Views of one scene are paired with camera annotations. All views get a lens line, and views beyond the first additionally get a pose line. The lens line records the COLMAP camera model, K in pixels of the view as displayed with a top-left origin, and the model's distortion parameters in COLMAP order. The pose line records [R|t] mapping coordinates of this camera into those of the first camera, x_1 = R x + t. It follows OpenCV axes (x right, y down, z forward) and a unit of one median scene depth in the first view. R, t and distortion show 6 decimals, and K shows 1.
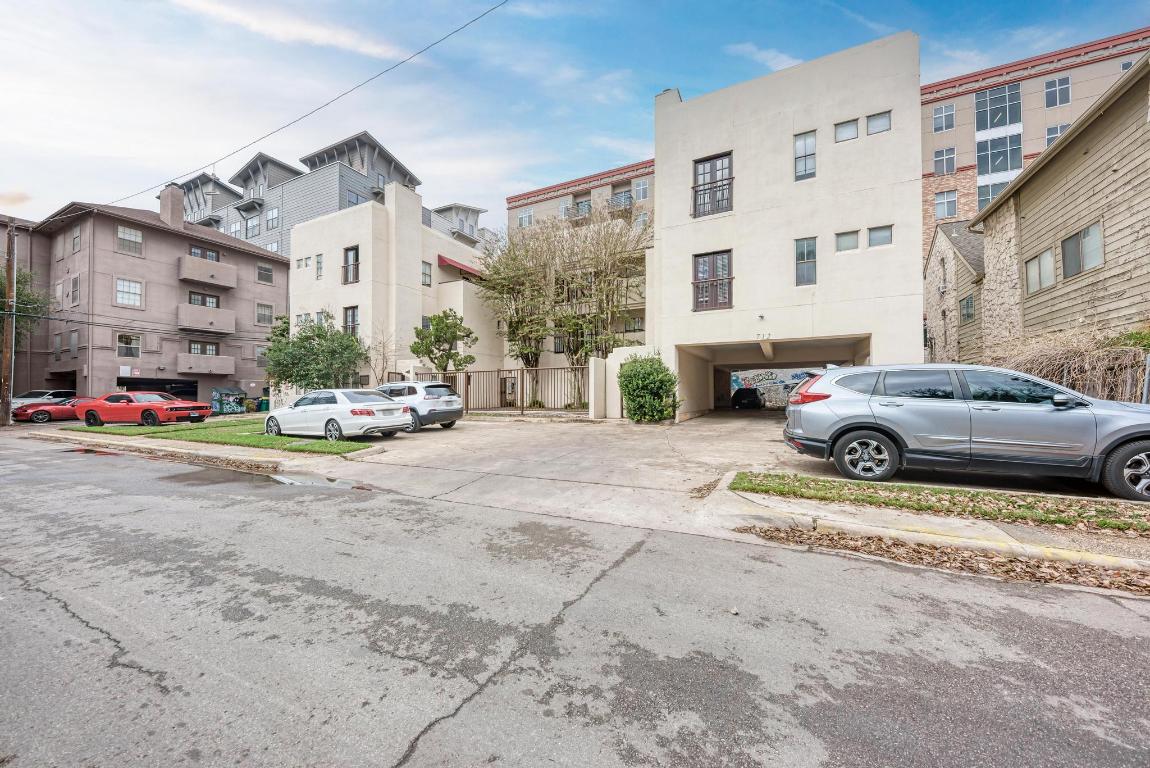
lens RADIAL K [[419.3, 0, 573.9], [0, 419.3, 386.1], [0, 0, 1]] dist [-0.002082, -0.001643]
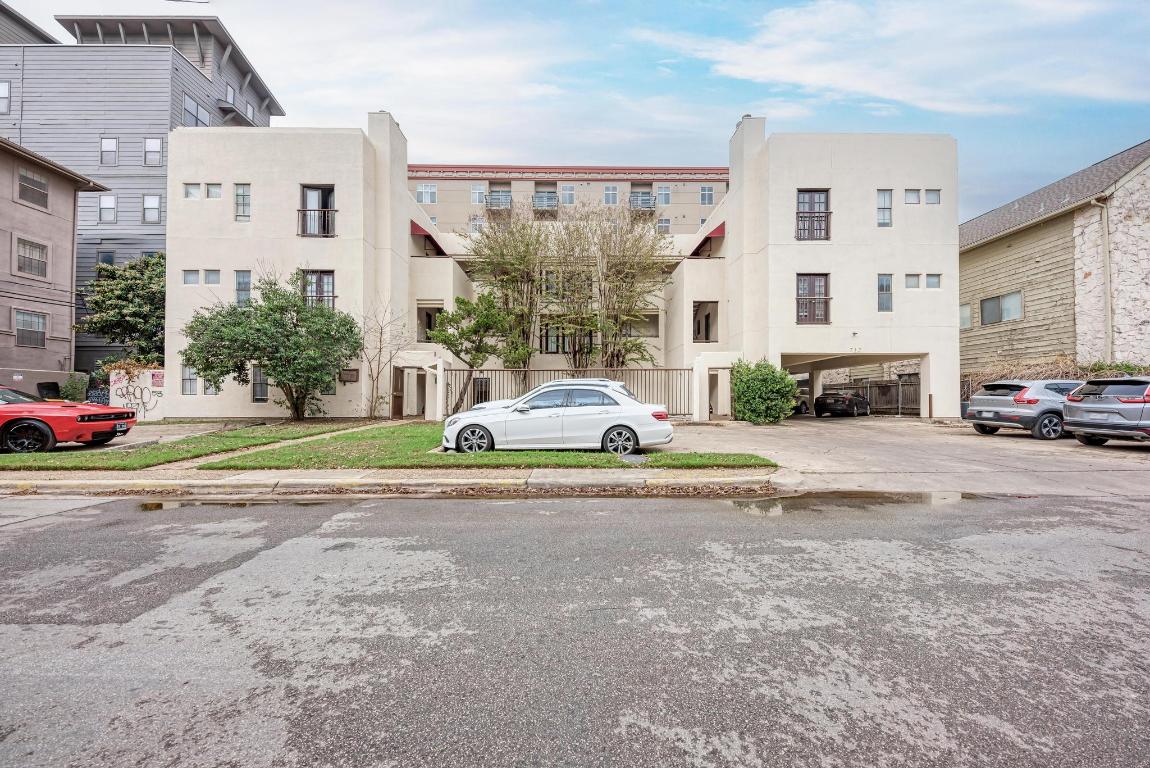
lens RADIAL K [[419.3, 0, 578.9], [0, 419.3, 394.4], [0, 0, 1]] dist [-0.002082, -0.001643]
pose [[0.885842, 0.012922, 0.463806, -0.644698], [-0.015258, 0.999883, 0.001284, 0.015531], [-0.463735, -0.008214, 0.885936, 0.239326]]
